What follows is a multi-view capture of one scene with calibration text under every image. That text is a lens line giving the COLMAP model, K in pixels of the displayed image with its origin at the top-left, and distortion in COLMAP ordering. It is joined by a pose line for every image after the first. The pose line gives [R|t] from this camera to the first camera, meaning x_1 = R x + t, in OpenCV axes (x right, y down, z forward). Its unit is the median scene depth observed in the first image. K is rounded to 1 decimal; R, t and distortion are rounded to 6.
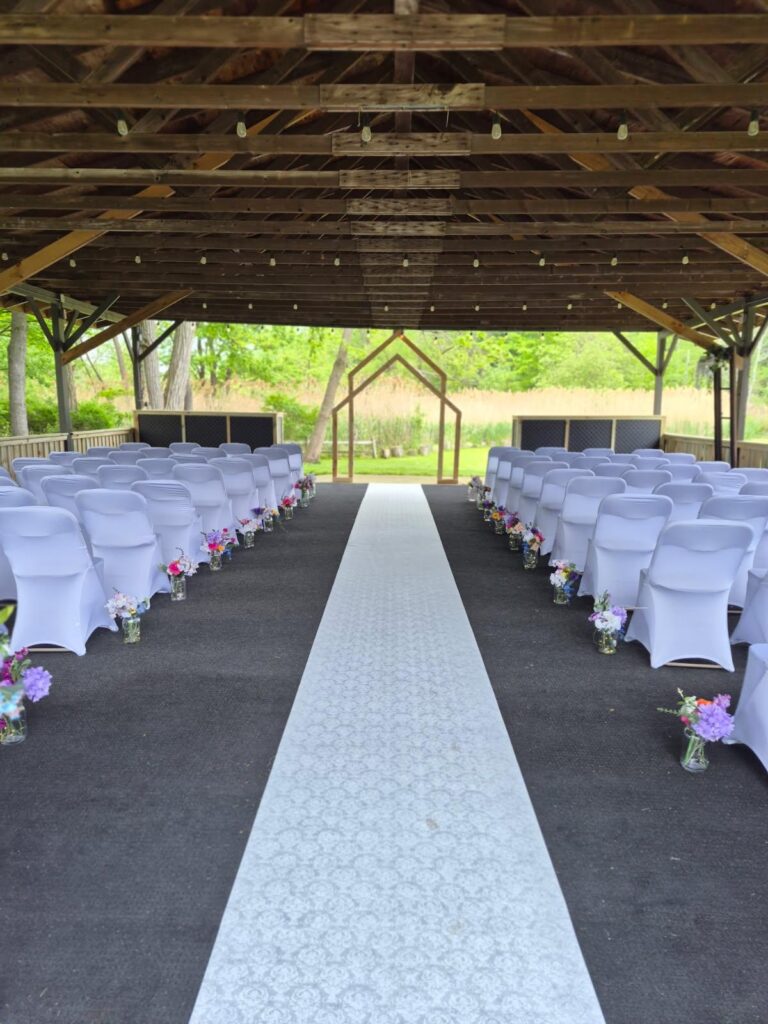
lens RADIAL K [[712.3, 0, 375.7], [0, 712.3, 519.6], [0, 0, 1]] dist [0.039515, -0.037531]
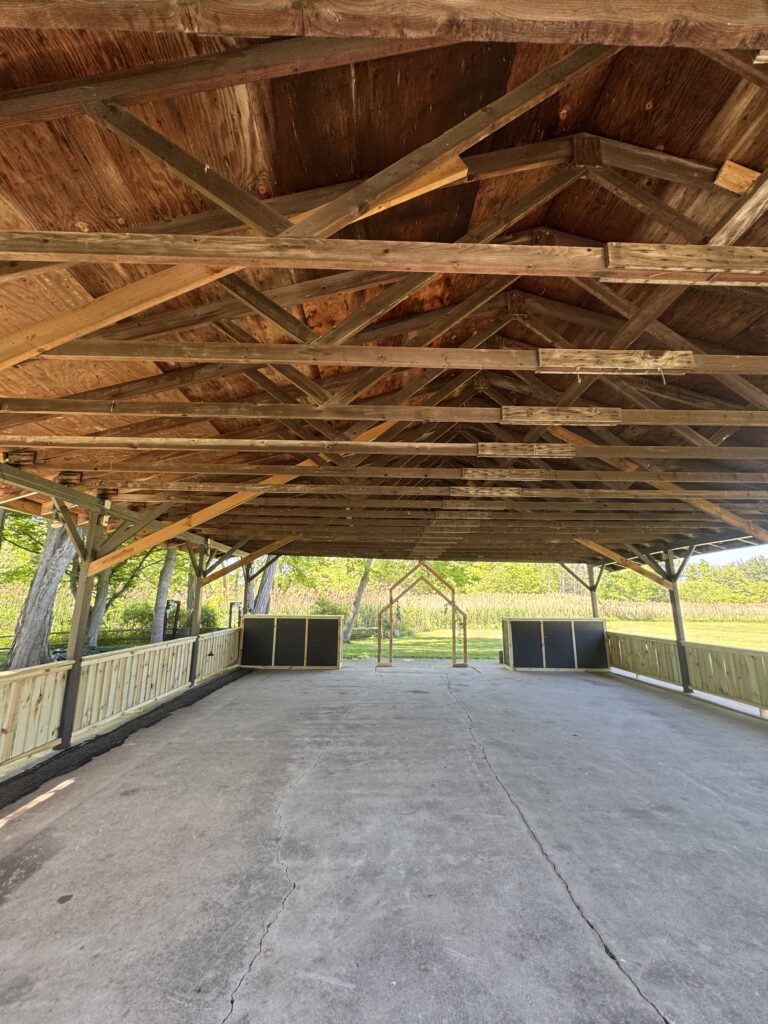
lens RADIAL K [[410.6, 0, 382.7], [0, 410.6, 512.6], [0, 0, 1]] dist [-0.001549, 0.000368]
pose [[0.999289, 0.007523, 0.036953, -0.109355], [0.006348, 0.932362, -0.361470, -0.055347], [-0.037173, 0.361447, 0.931651, 0.179290]]
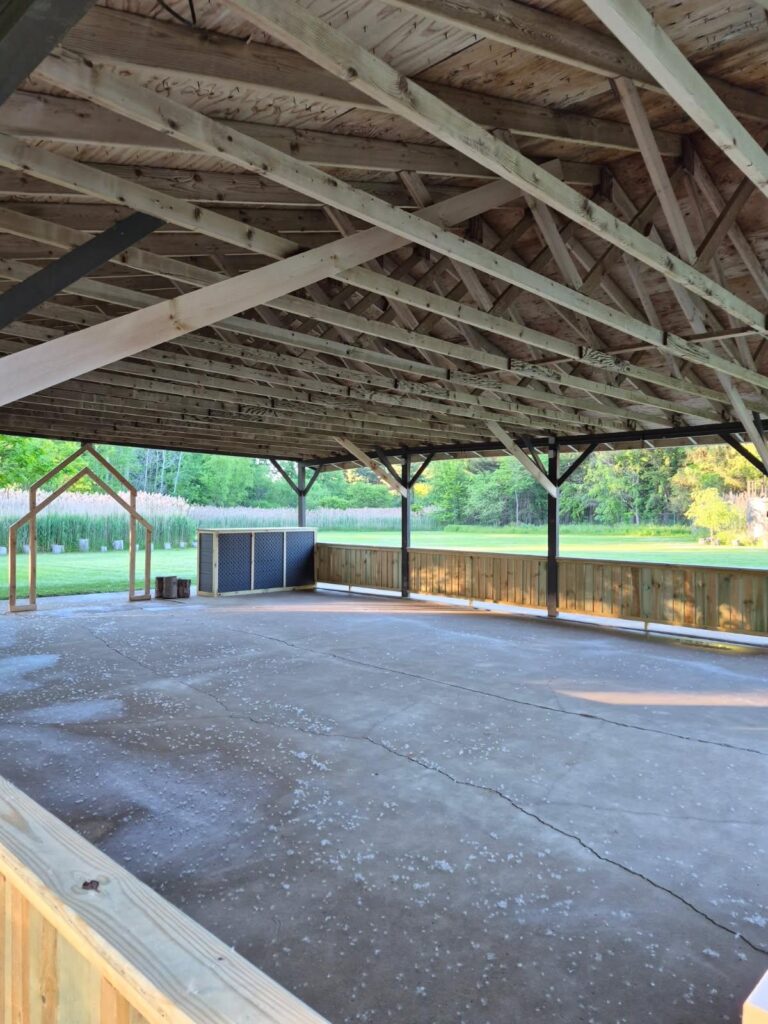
lens RADIAL K [[670.7, 0, 390.6], [0, 670.7, 518.6], [0, 0, 1]] dist [0.006002, 0.000429]
pose [[0.658424, -0.013645, 0.752523, -0.478262], [0.114540, 0.990006, -0.082267, -0.060398], [-0.743880, 0.140361, 0.653407, 0.168118]]
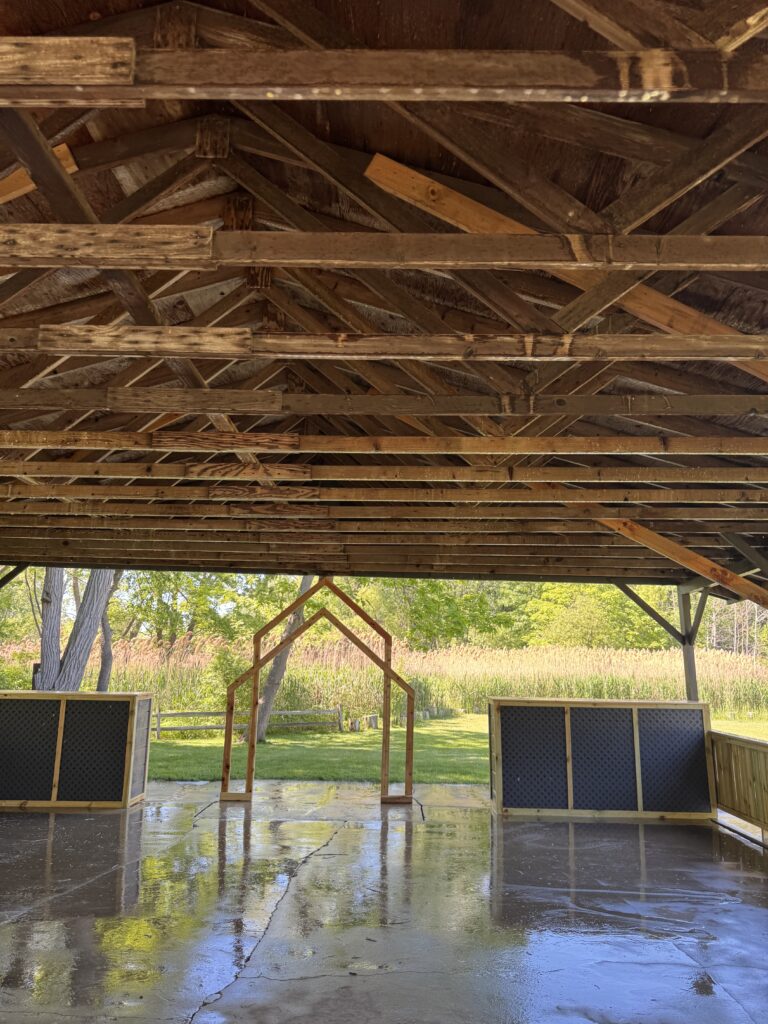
lens RADIAL K [[726.7, 0, 389.8], [0, 726.7, 515.7], [0, 0, 1]] dist [0.069876, -0.072242]
pose [[0.999656, 0.010299, 0.024116, 0.101252], [-0.001323, 0.938281, -0.345870, -0.084682], [-0.026190, 0.345719, 0.937972, 0.351462]]
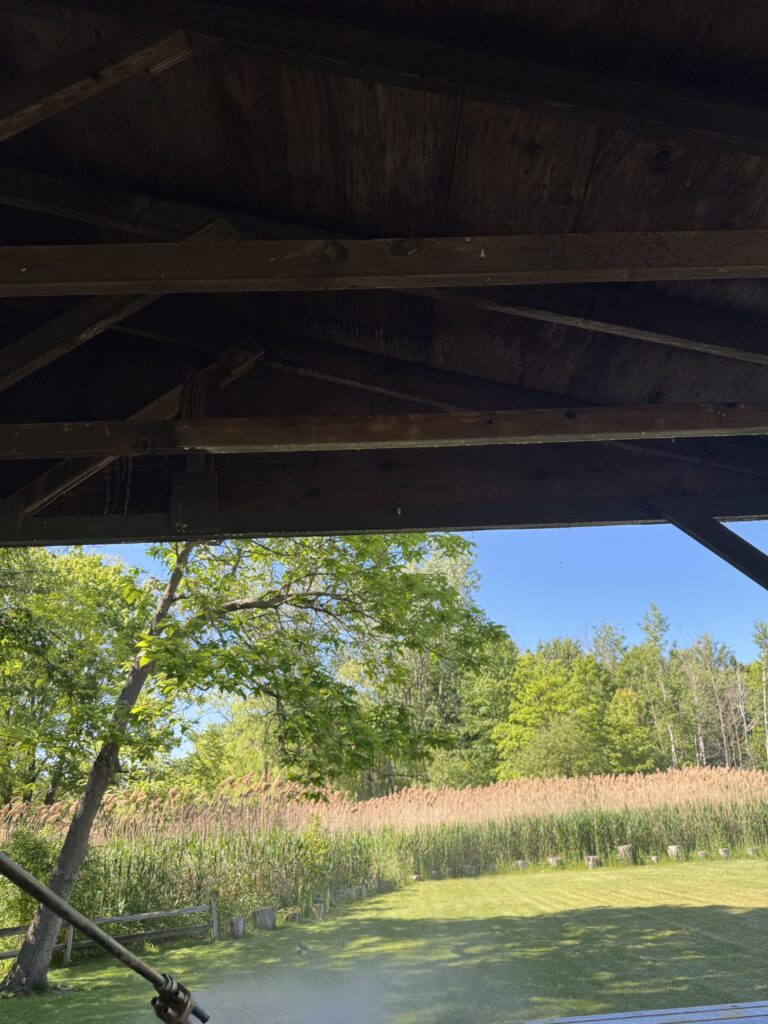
lens RADIAL K [[712.3, 0, 387.5], [0, 712.3, 516.5], [0, 0, 1]] dist [0.039515, -0.037531]
pose [[0.996064, -0.043944, 0.076975, 0.320486], [0.077472, 0.853551, -0.515217, -0.215346], [-0.043062, 0.519153, 0.853596, 1.132601]]
